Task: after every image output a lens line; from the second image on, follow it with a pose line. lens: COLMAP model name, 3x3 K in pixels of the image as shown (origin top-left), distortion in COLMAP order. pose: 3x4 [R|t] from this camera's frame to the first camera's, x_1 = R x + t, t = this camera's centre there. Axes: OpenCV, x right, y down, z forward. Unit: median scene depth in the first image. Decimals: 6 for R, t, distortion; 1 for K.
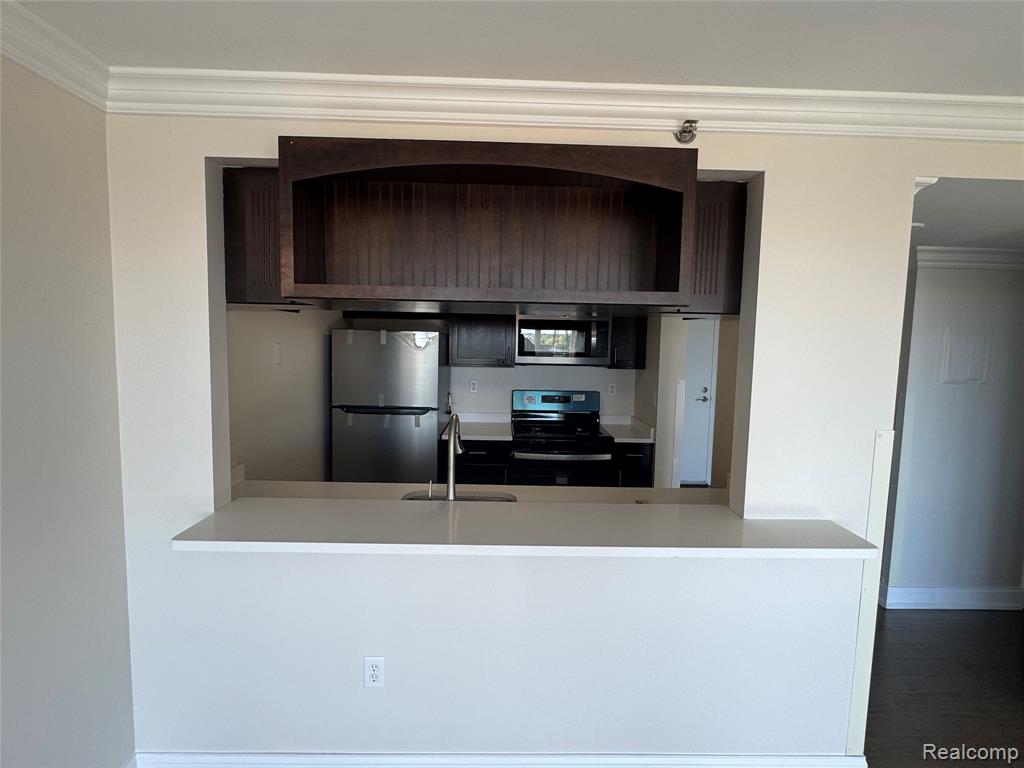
lens RADIAL K [[509.8, 0, 512.0], [0, 509.8, 384.0], [0, 0, 1]] dist [0.003963, 0.000336]
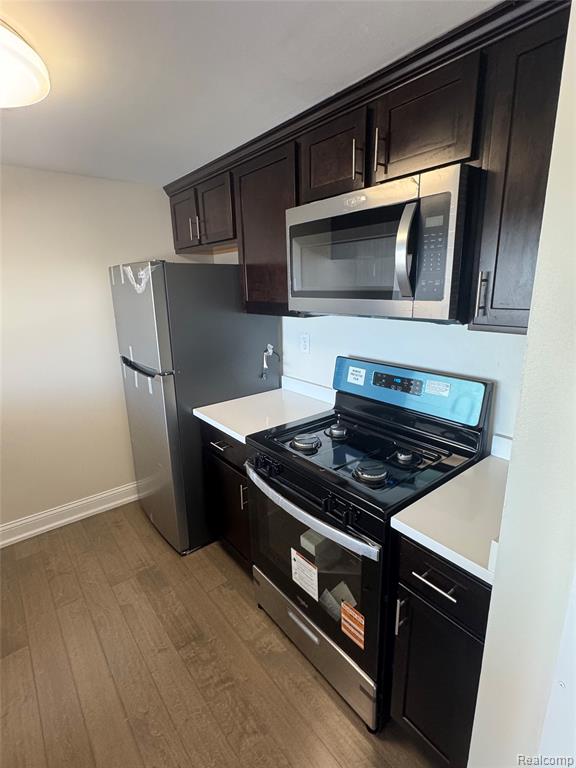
lens RADIAL K [[382.4, 0, 288.0], [0, 382.4, 384.0], [0, 0, 1]] dist [0.003963, 0.000336]
pose [[0.614757, 0.167434, -0.770739, 0.344463], [-0.036001, 0.982146, 0.184644, -0.039436], [0.787894, -0.085764, 0.609809, 0.741507]]
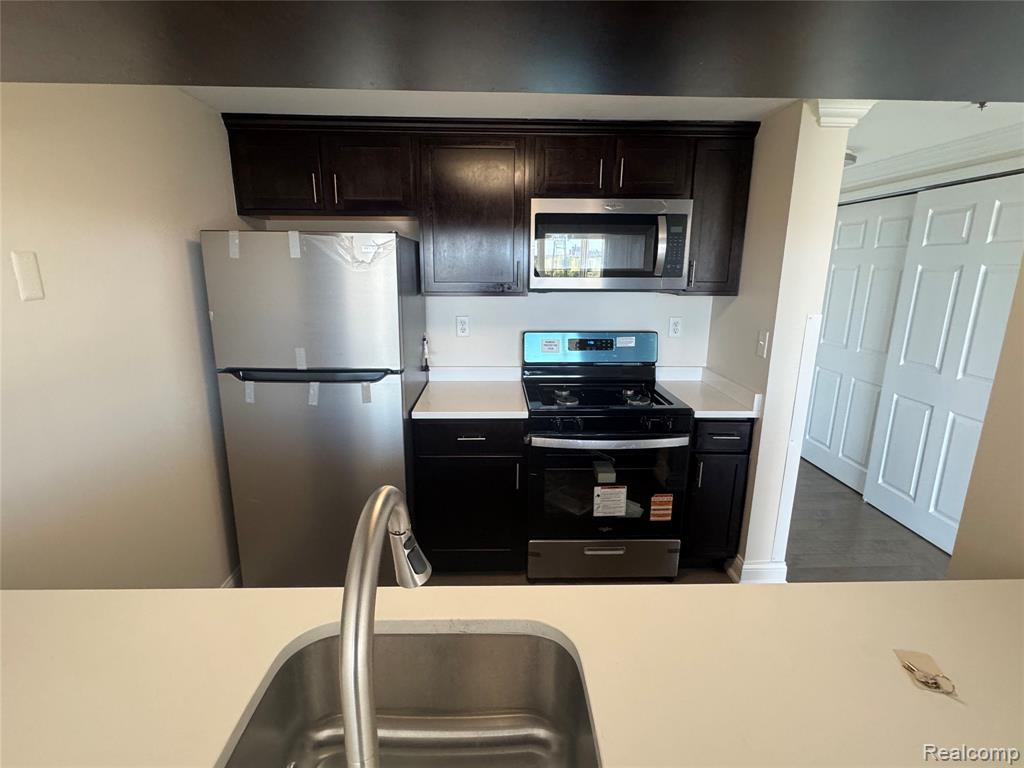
lens RADIAL K [[509.8, 0, 512.0], [0, 509.8, 384.0], [0, 0, 1]] dist [0.003963, 0.000336]
pose [[0.999750, -0.017833, 0.013452, -0.024973], [0.015725, 0.989573, 0.143173, -0.016355], [-0.015865, -0.142925, 0.989606, 0.385977]]
